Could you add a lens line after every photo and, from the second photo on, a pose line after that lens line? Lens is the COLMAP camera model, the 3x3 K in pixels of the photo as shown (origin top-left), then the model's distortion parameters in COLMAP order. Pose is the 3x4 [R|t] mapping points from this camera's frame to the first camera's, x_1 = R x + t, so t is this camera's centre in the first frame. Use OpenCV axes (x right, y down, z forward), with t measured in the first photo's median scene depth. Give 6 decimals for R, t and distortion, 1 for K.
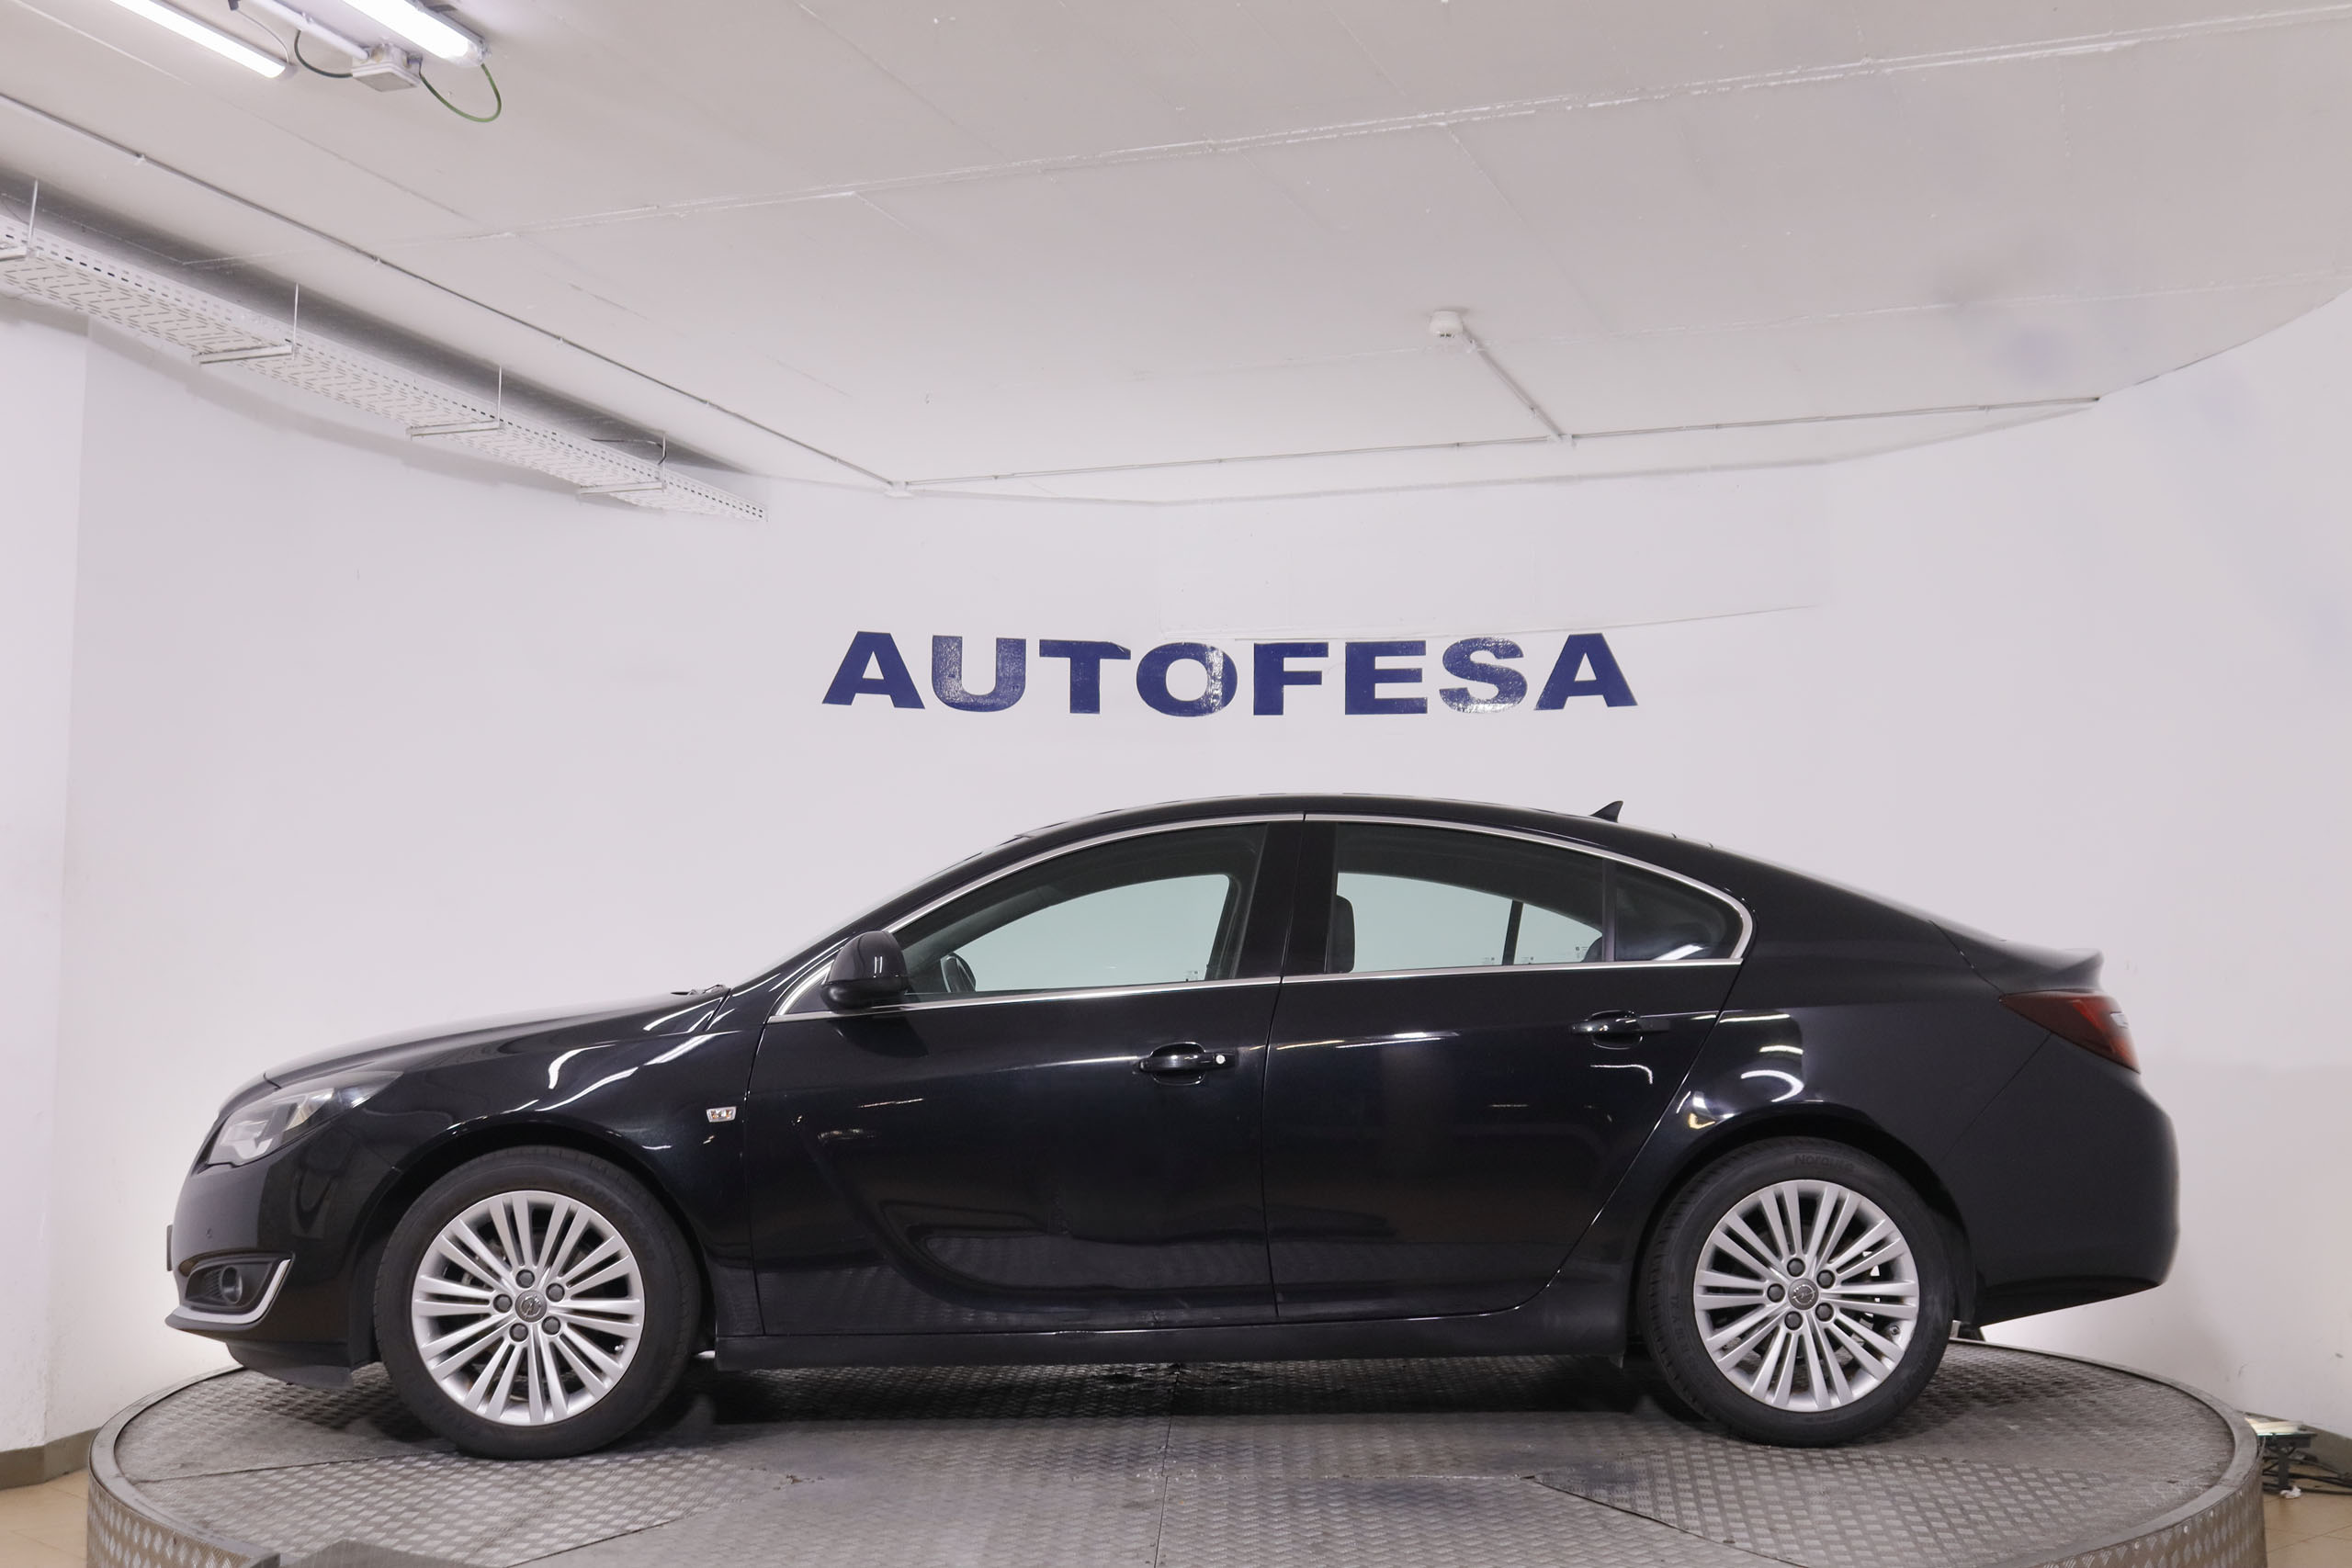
lens RADIAL K [[2757.7, 0, 1176.0], [0, 2757.7, 784.0], [0, 0, 1]] dist [-0.109820, 0.156222]
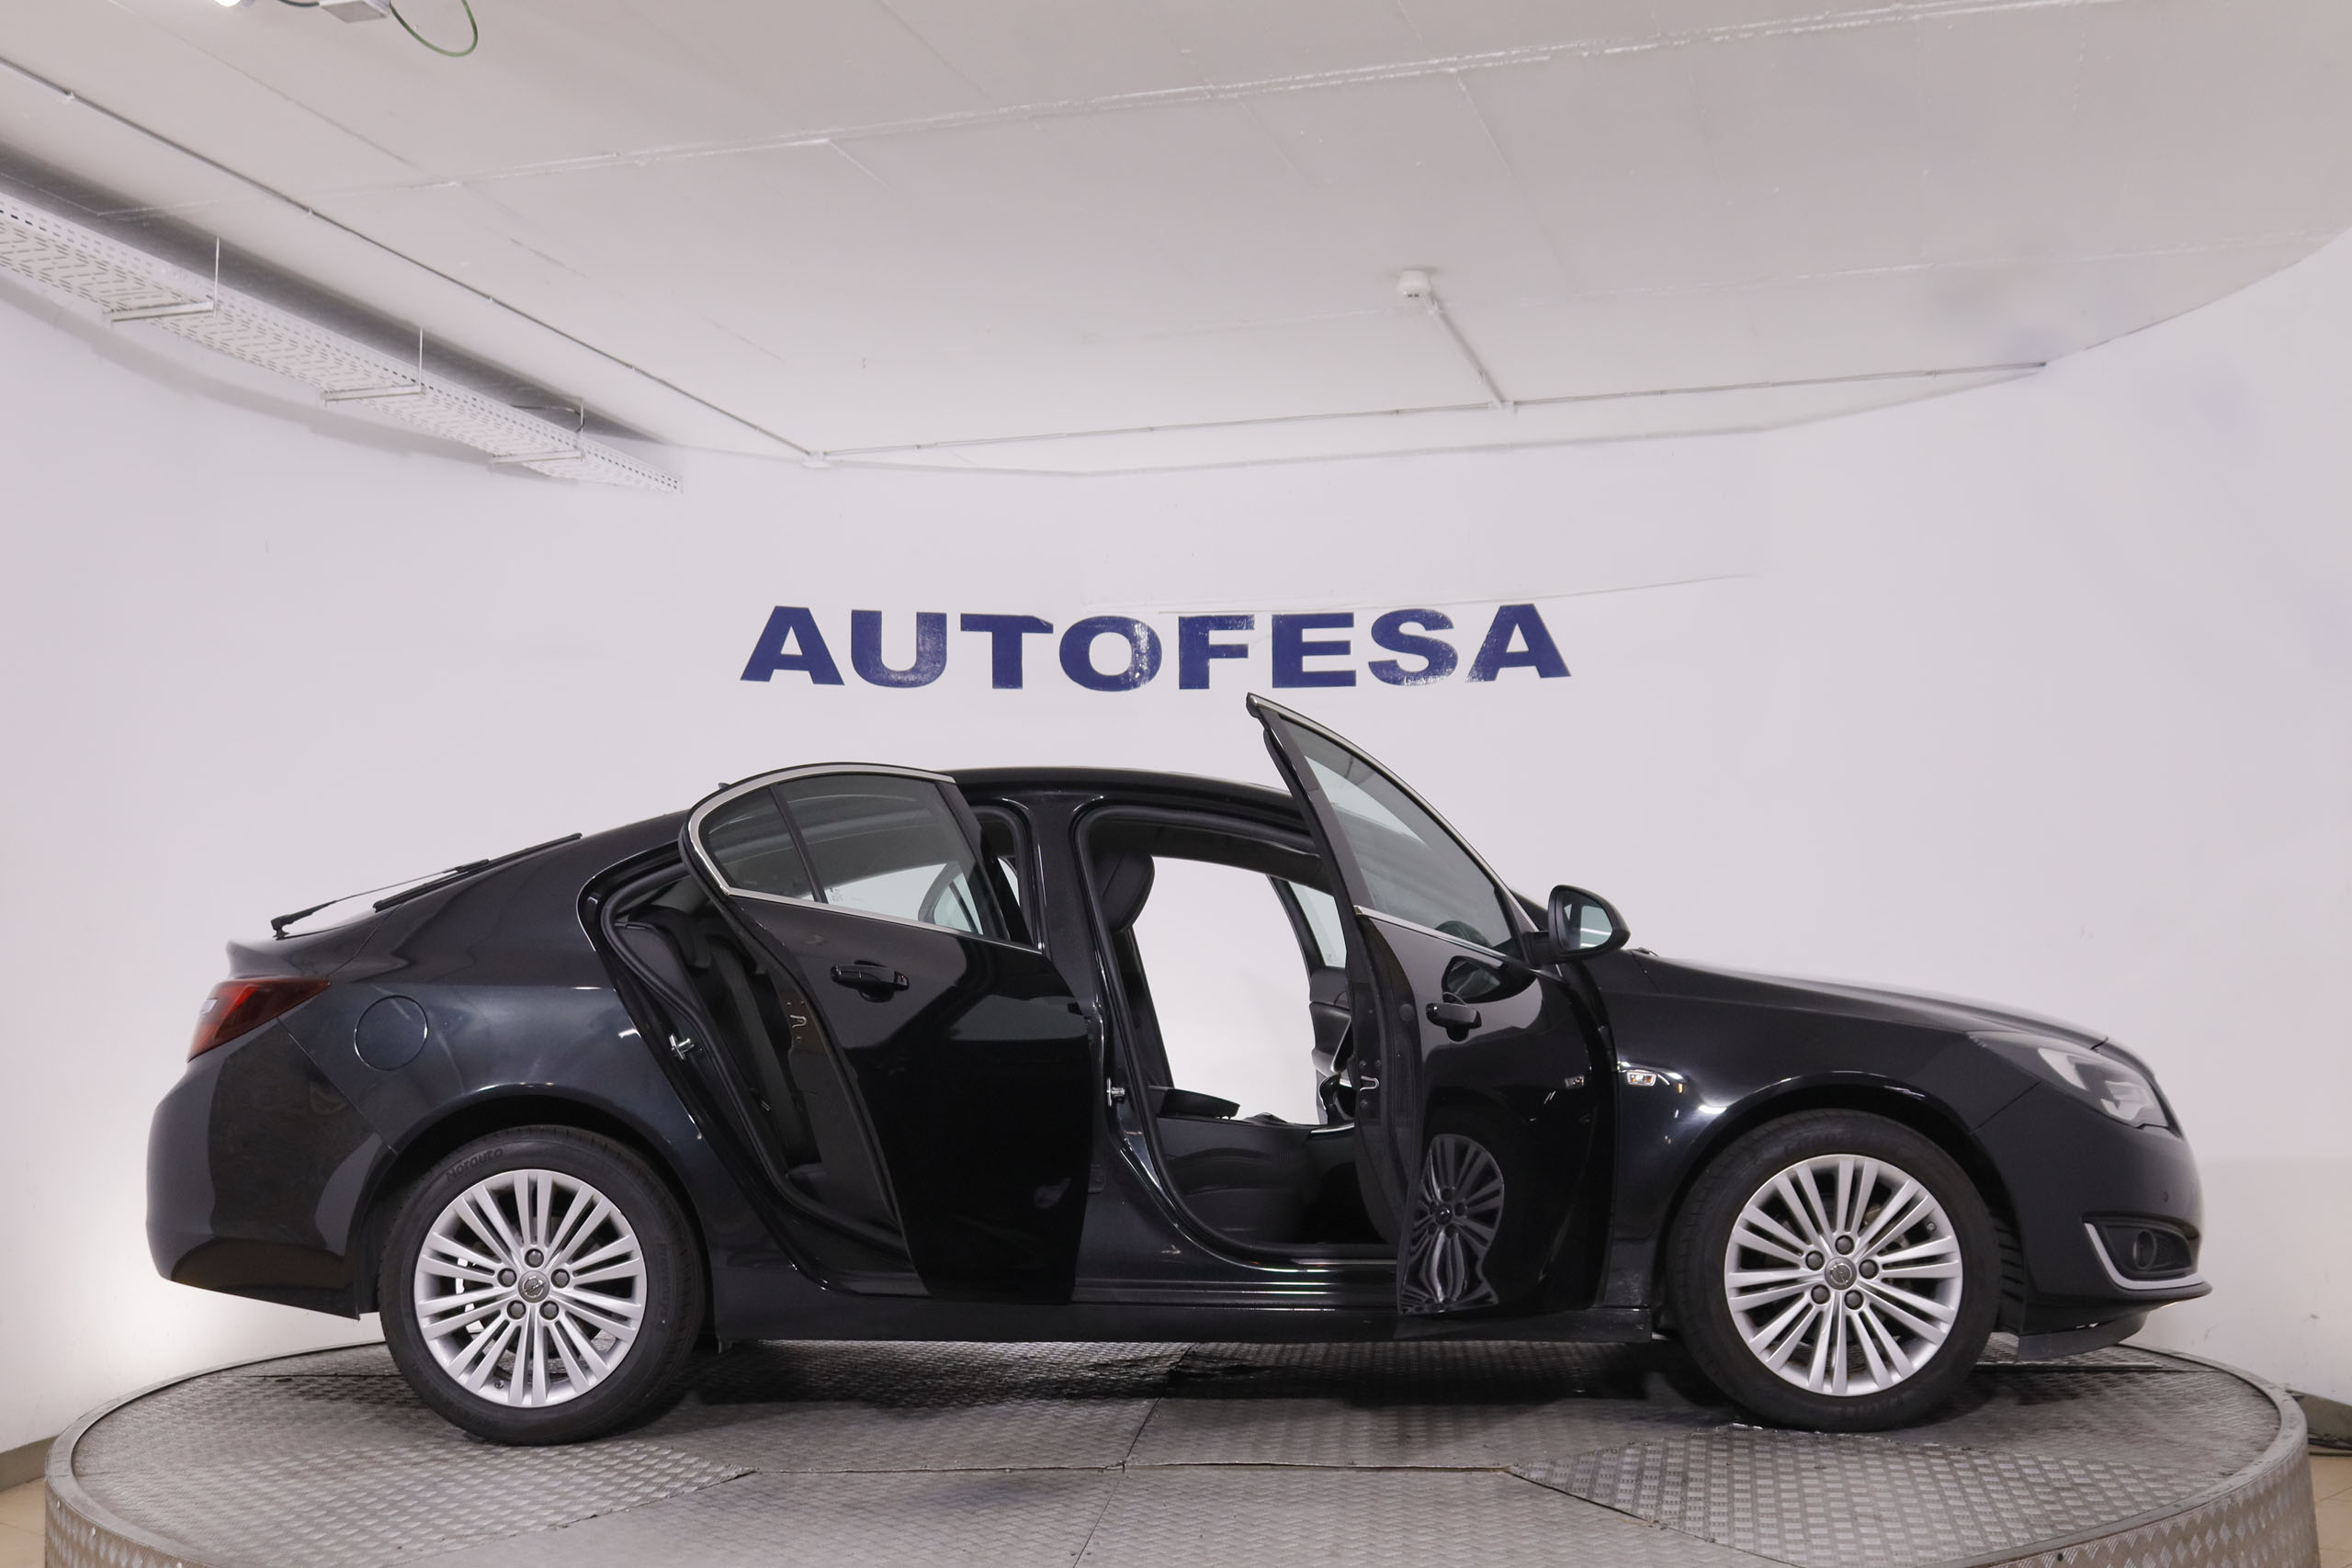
lens RADIAL K [[2725.1, 0, 1175.6], [0, 2725.1, 734.9], [0, 0, 1]] dist [-0.105213, 0.135442]
pose [[0.997482, -0.008361, 0.070426, -0.043867], [0.009216, 0.999888, -0.011821, 0.002839], [-0.070319, 0.012440, 0.997447, 0.034568]]
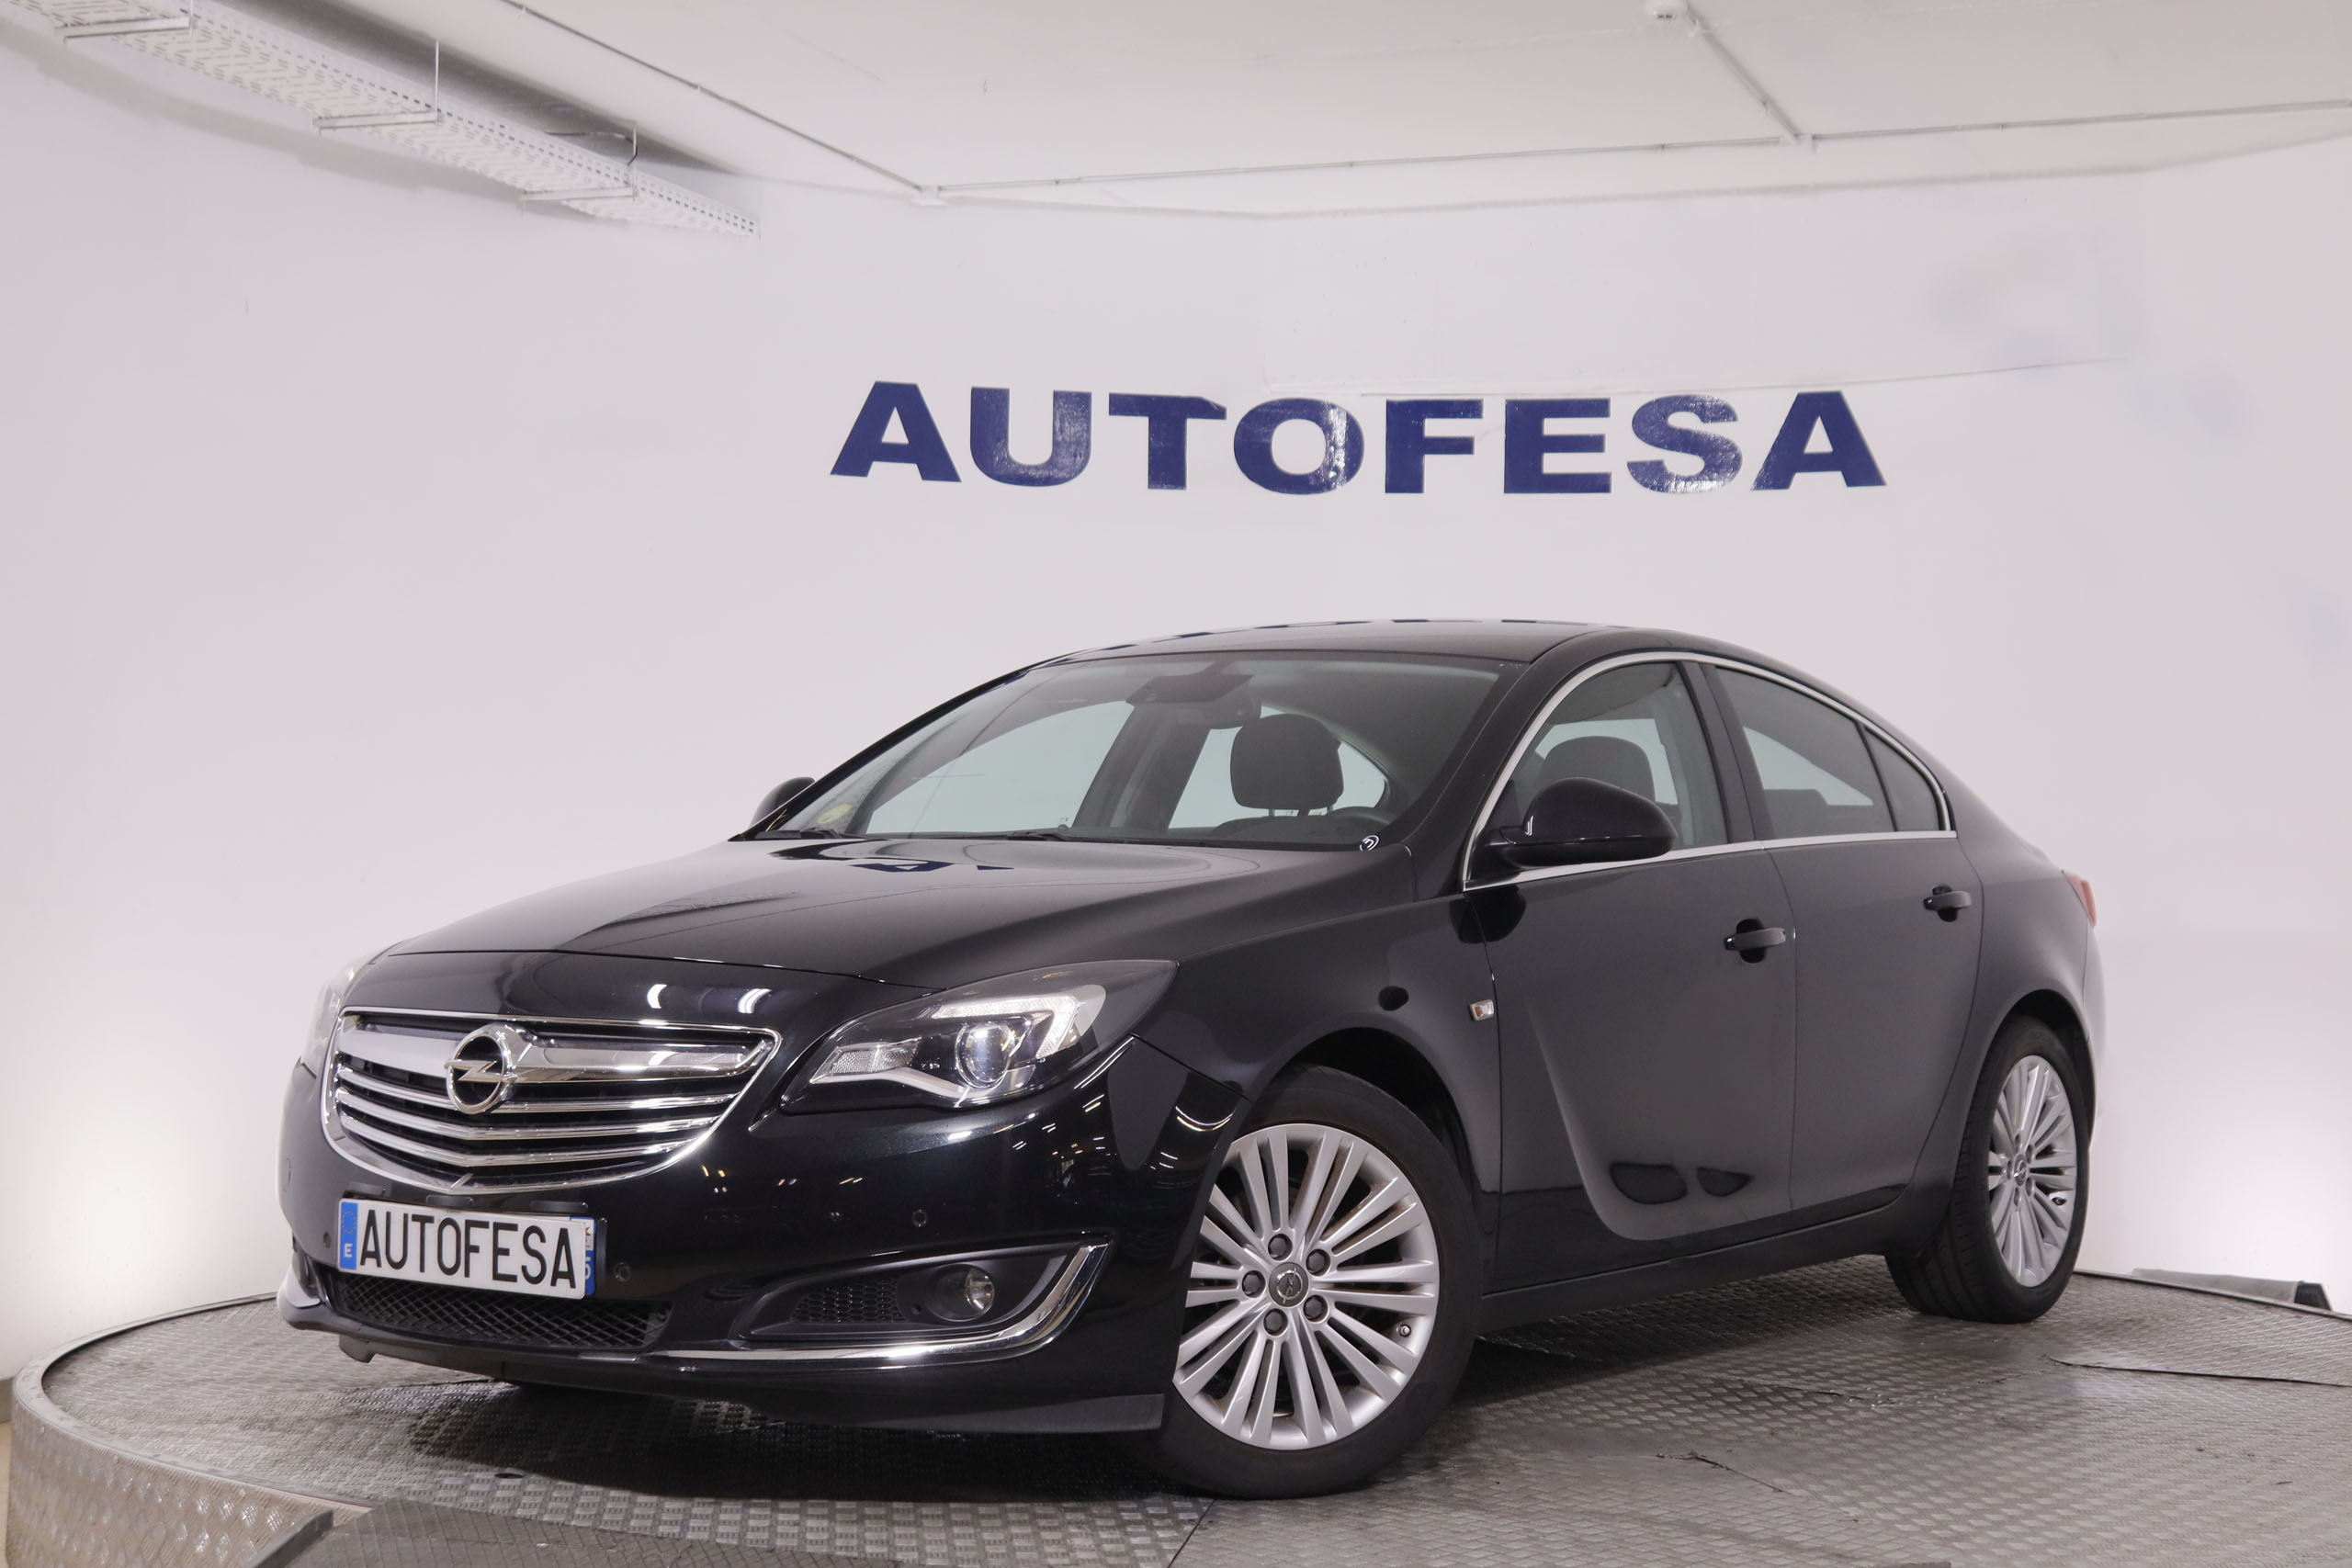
lens RADIAL K [[3814.4, 0, 1166.0], [0, 3814.4, 789.8], [0, 0, 1]] dist [-0.020431, 0.150176]
pose [[0.999958, 0.007953, -0.004588, -0.029115], [-0.007661, 0.998148, 0.060346, -0.006410], [0.005059, -0.060308, 0.998167, -0.075726]]
